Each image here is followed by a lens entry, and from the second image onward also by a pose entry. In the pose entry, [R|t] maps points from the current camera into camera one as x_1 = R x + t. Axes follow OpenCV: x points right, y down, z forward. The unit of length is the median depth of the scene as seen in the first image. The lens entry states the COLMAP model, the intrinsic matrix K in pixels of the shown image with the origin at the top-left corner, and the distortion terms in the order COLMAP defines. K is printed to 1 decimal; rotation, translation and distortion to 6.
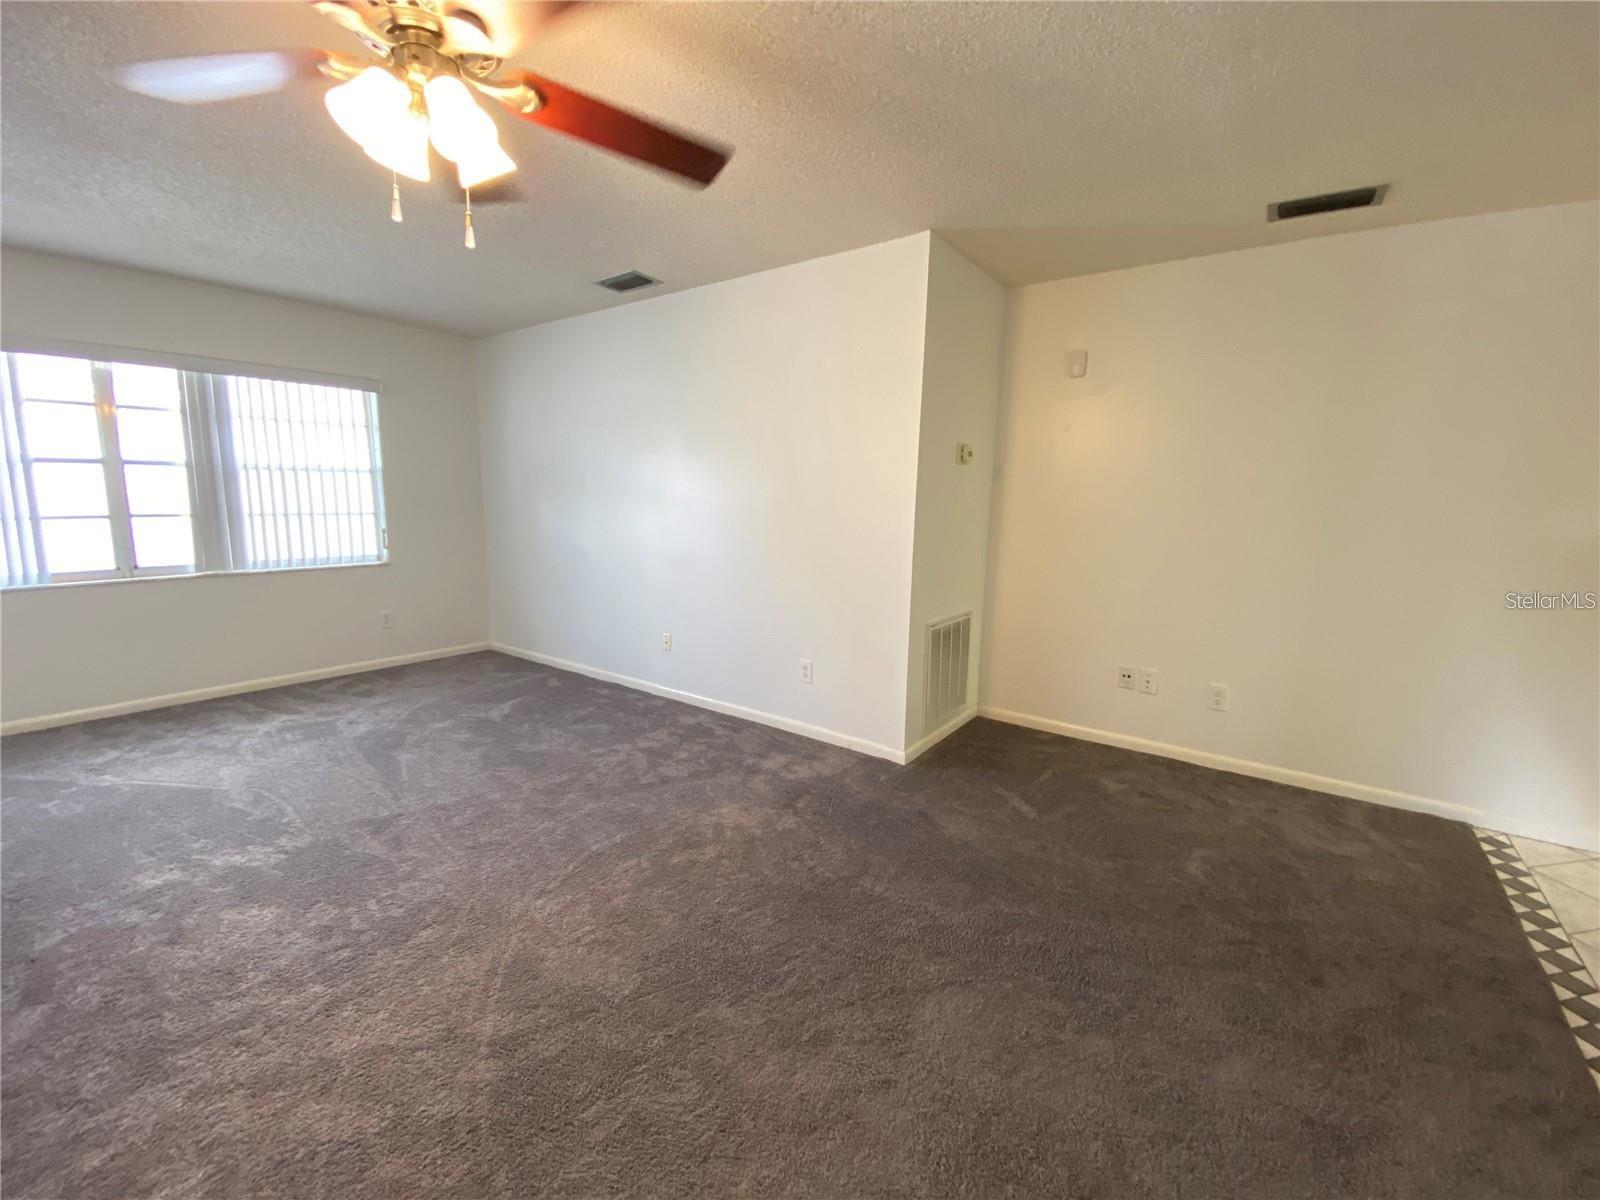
lens RADIAL K [[656.7, 0, 803.1], [0, 656.7, 598.9], [0, 0, 1]] dist [0.008618, -0.015339]
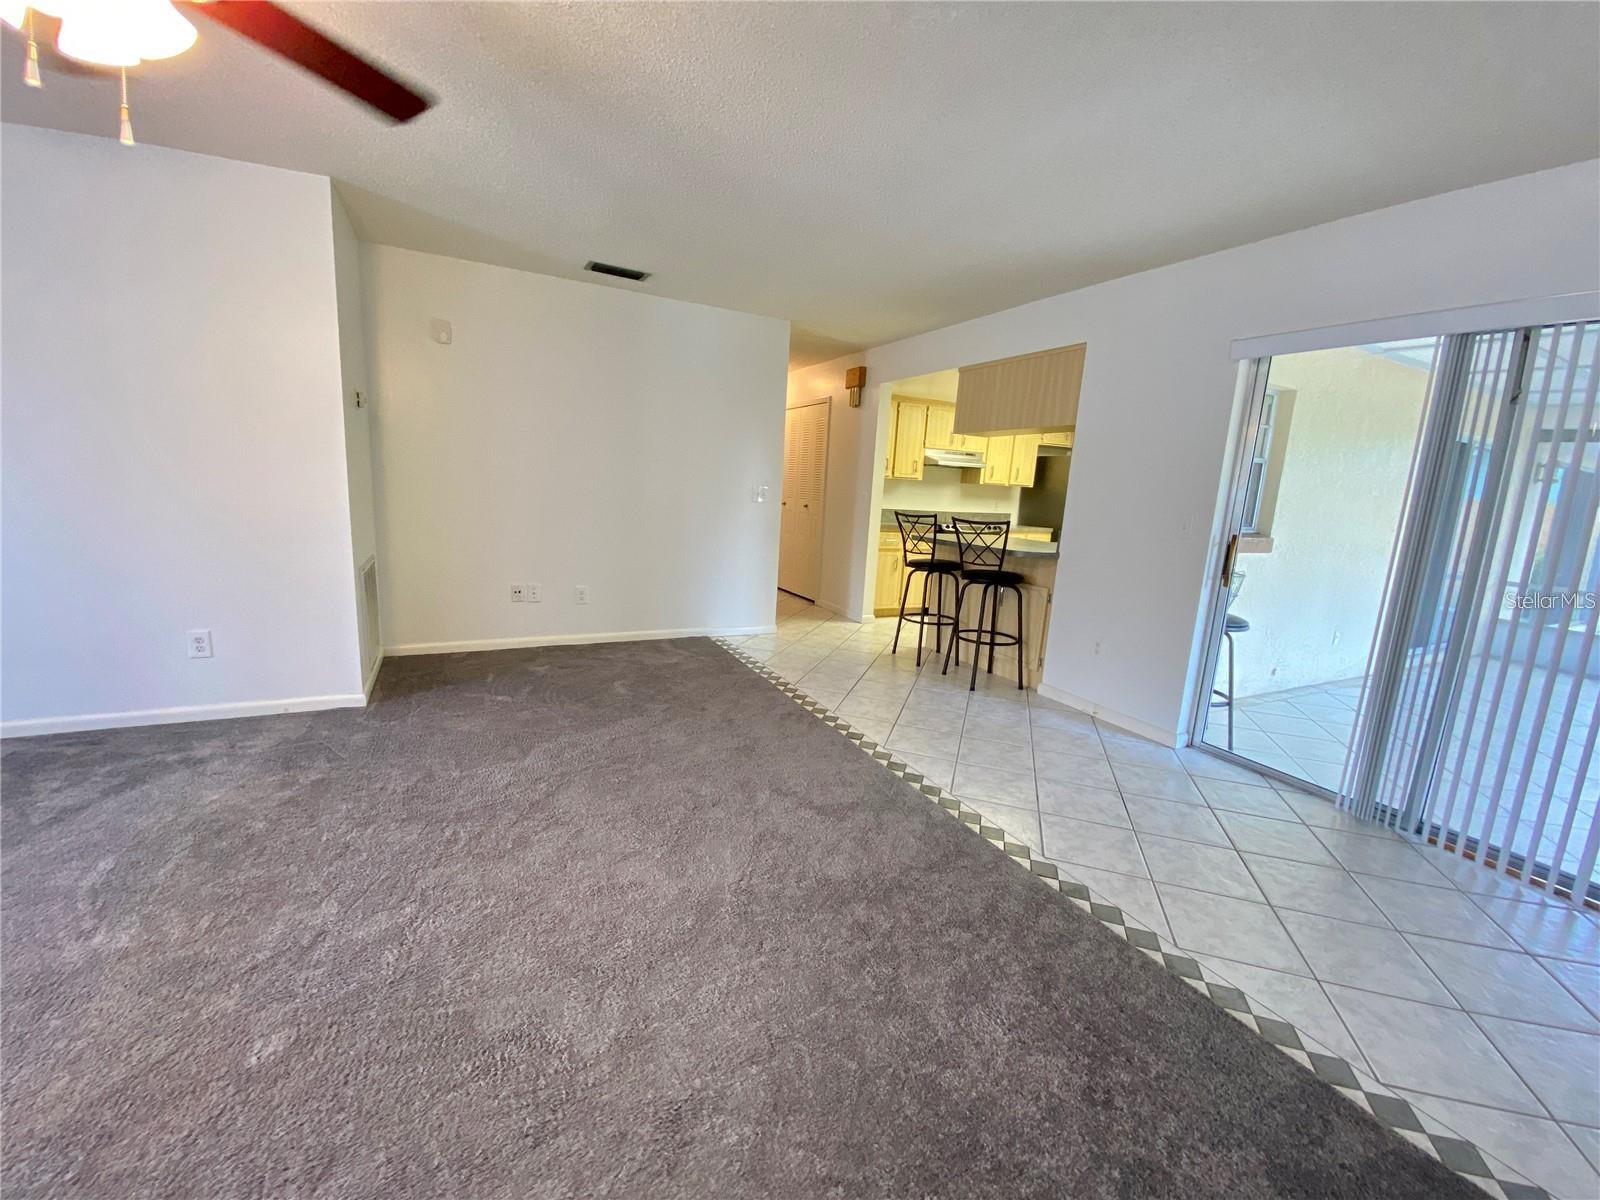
lens RADIAL K [[656.7, 0, 803.1], [0, 656.7, 598.9], [0, 0, 1]] dist [0.008618, -0.015339]
pose [[0.421534, -0.156116, 0.893273, -0.466735], [0.084035, 0.987555, 0.132938, 0.006685], [-0.902911, 0.019028, 0.429407, -0.068588]]
